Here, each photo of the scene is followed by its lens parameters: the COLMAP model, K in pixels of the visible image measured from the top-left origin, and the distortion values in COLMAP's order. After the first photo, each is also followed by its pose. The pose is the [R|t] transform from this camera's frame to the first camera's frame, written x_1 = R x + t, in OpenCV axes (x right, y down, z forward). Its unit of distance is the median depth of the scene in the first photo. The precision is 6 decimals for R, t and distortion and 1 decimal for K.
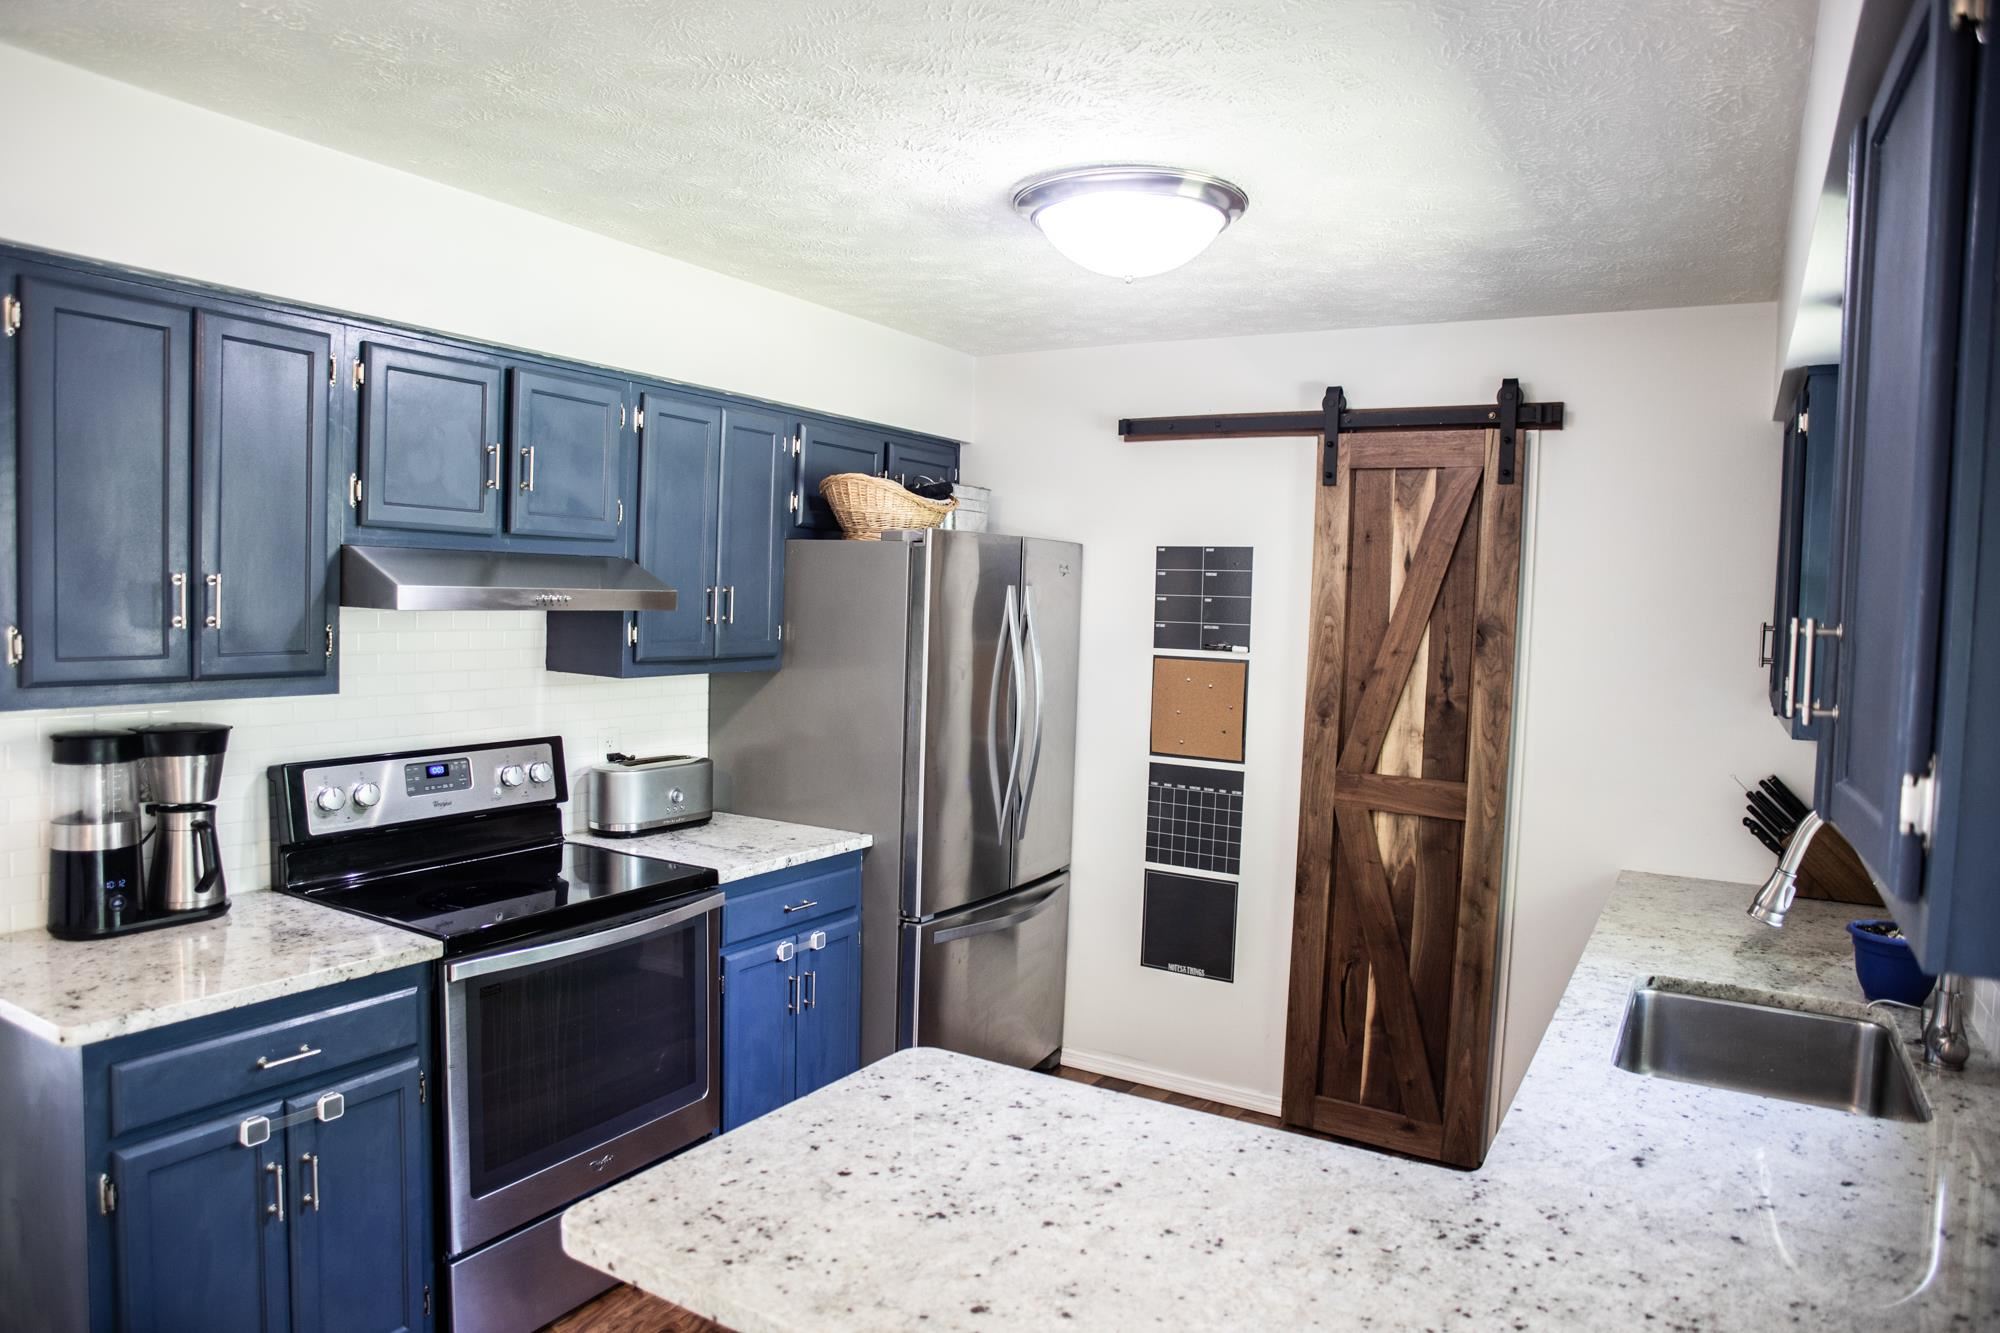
lens RADIAL K [[1275.9, 0, 996.3], [0, 1275.9, 663.3], [0, 0, 1]] dist [-0.090665, 0.036111]
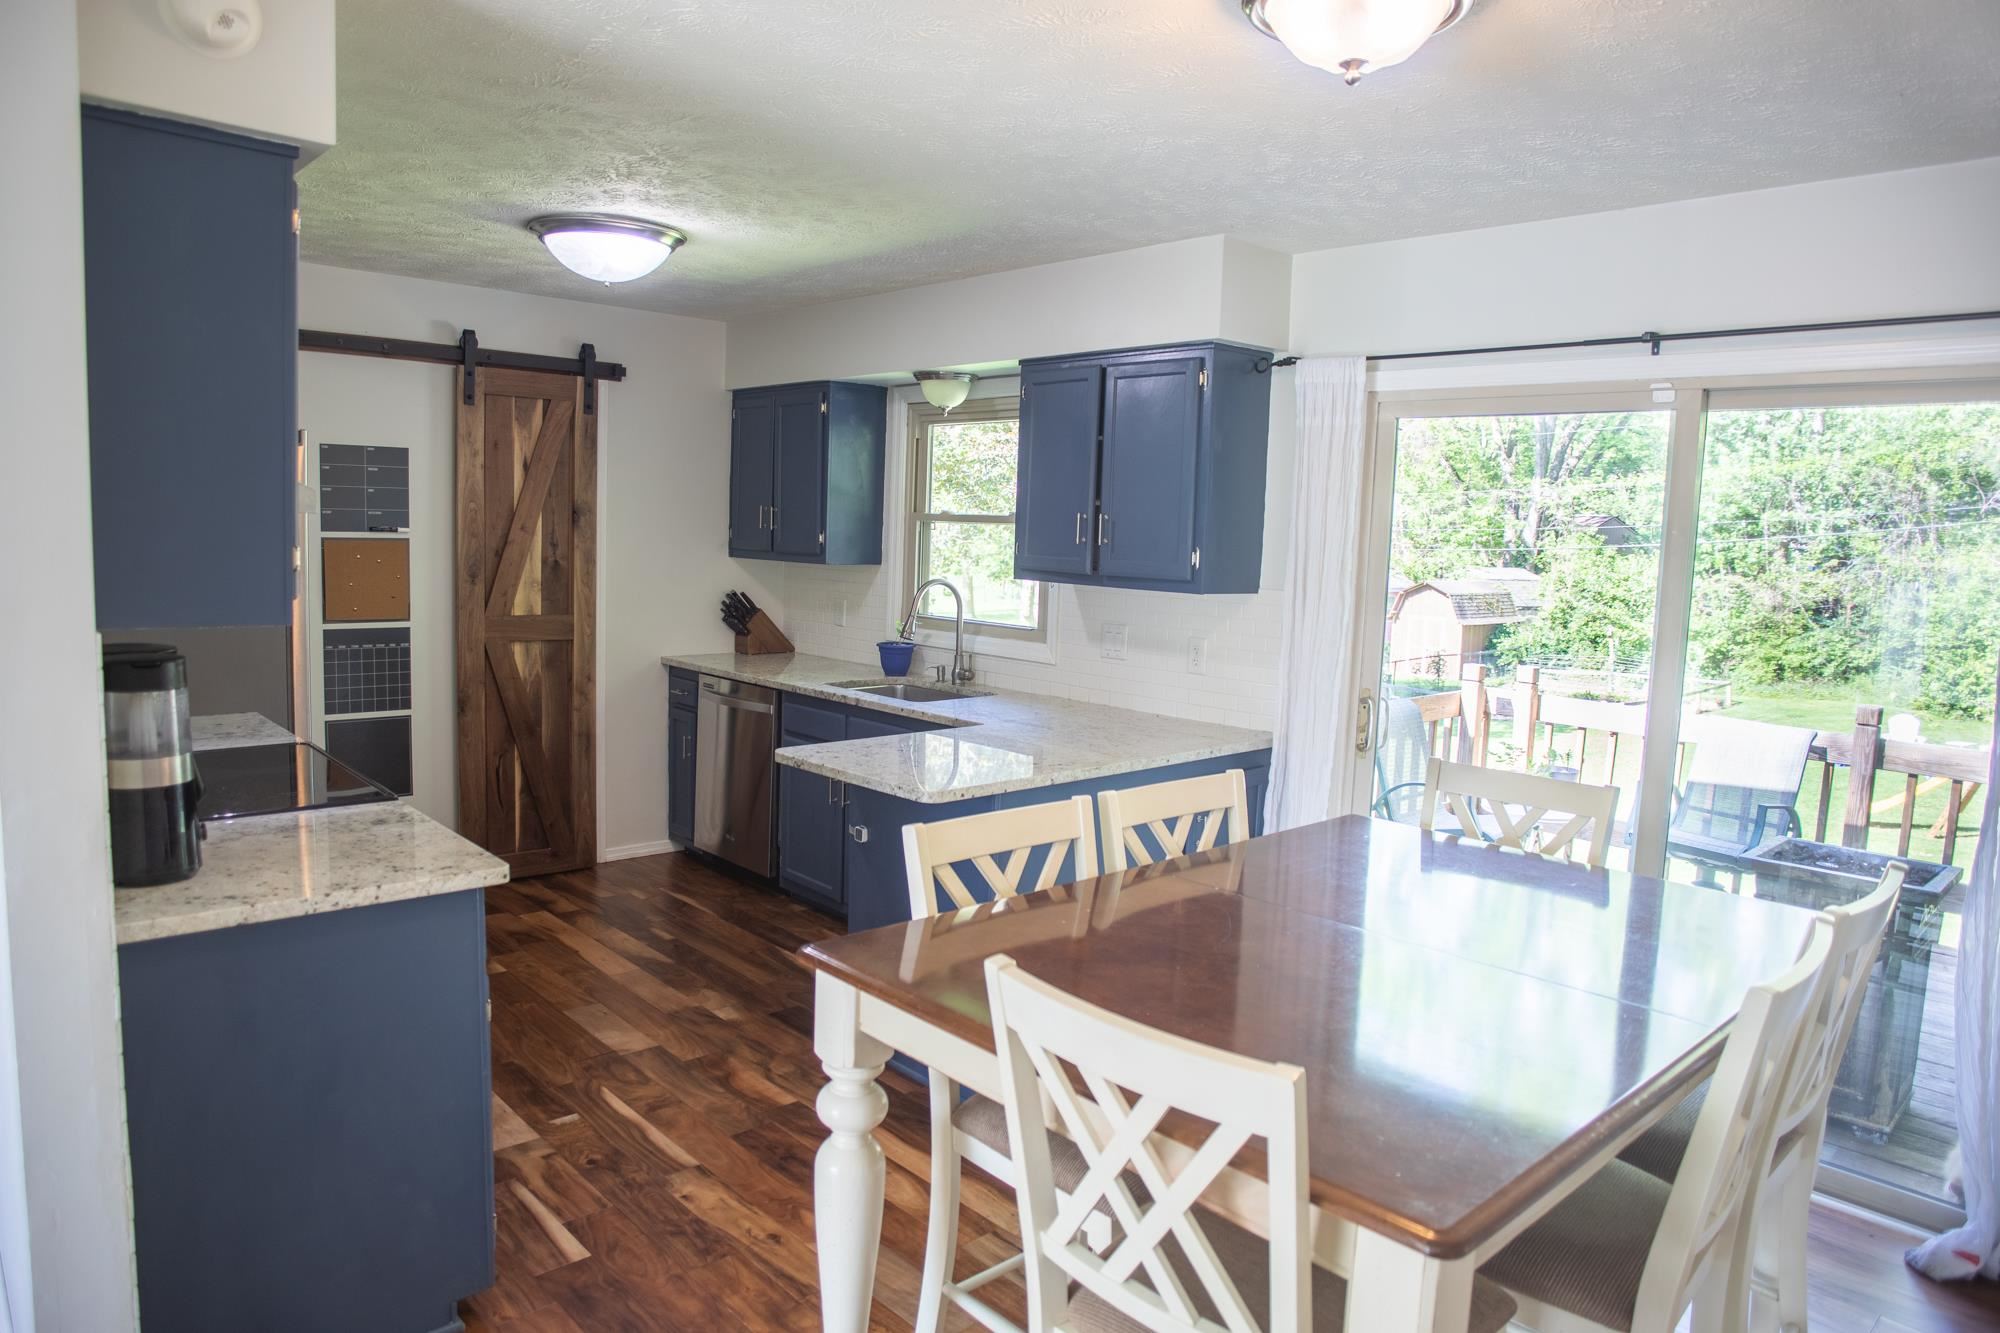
lens RADIAL K [[1275.9, 0, 1004.1], [0, 1275.9, 683.4], [0, 0, 1]] dist [-0.090665, 0.036111]
pose [[0.270384, -0.144004, 0.951922, -0.890586], [0.025689, 0.989477, 0.142388, -0.022951], [-0.962410, -0.014045, 0.271238, 0.094422]]
